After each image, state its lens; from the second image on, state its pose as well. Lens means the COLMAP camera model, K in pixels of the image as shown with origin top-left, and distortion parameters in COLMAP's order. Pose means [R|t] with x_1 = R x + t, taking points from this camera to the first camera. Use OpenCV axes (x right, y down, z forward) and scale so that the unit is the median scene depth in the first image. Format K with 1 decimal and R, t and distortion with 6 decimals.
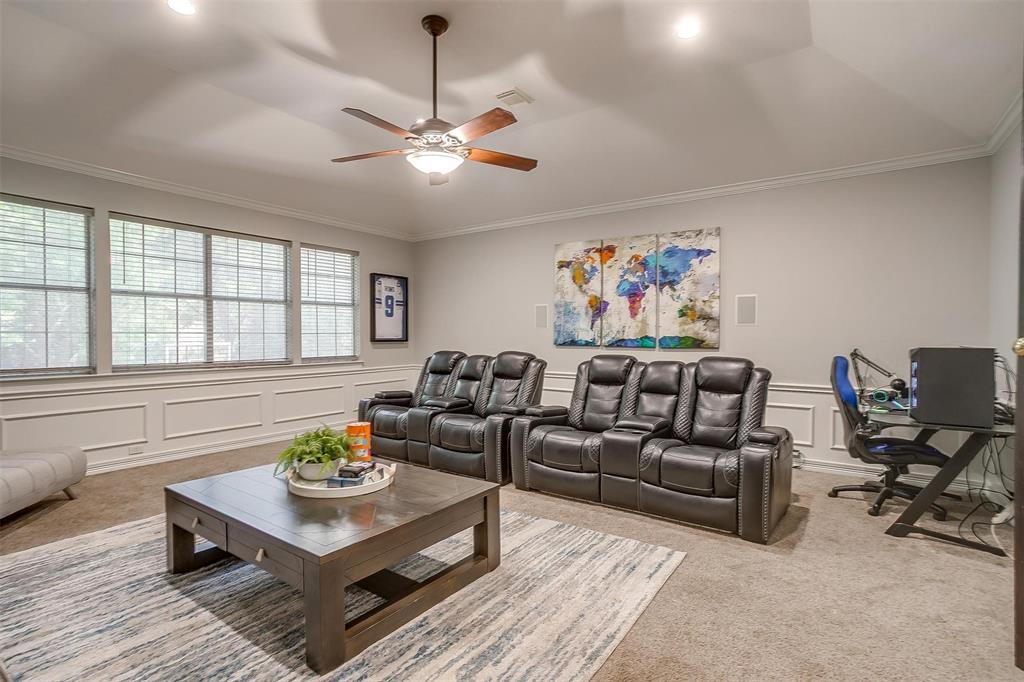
lens RADIAL K [[497.5, 0, 503.5], [0, 497.5, 344.1], [0, 0, 1]] dist [-0.057854, 0.028447]
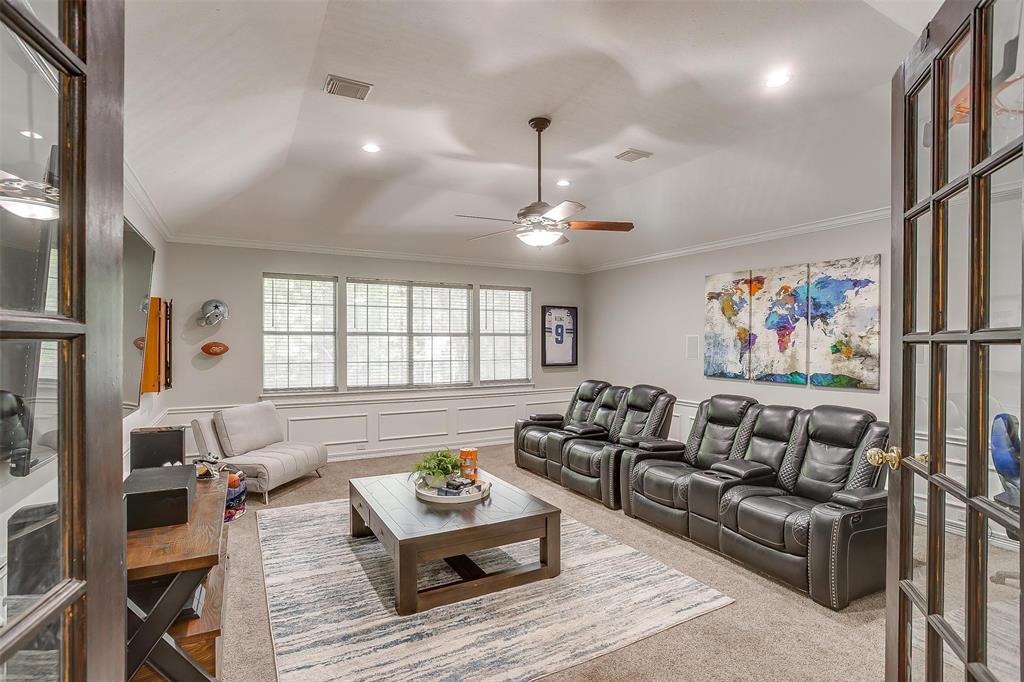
lens RADIAL K [[512.7, 0, 512.0], [0, 512.7, 341.0], [0, 0, 1]] dist [-0.081075, 0.049529]
pose [[0.896790, 0.003769, -0.442441, 0.294211], [-0.006959, 0.999960, -0.005586, -0.086318], [0.442402, 0.008088, 0.896780, -0.128637]]
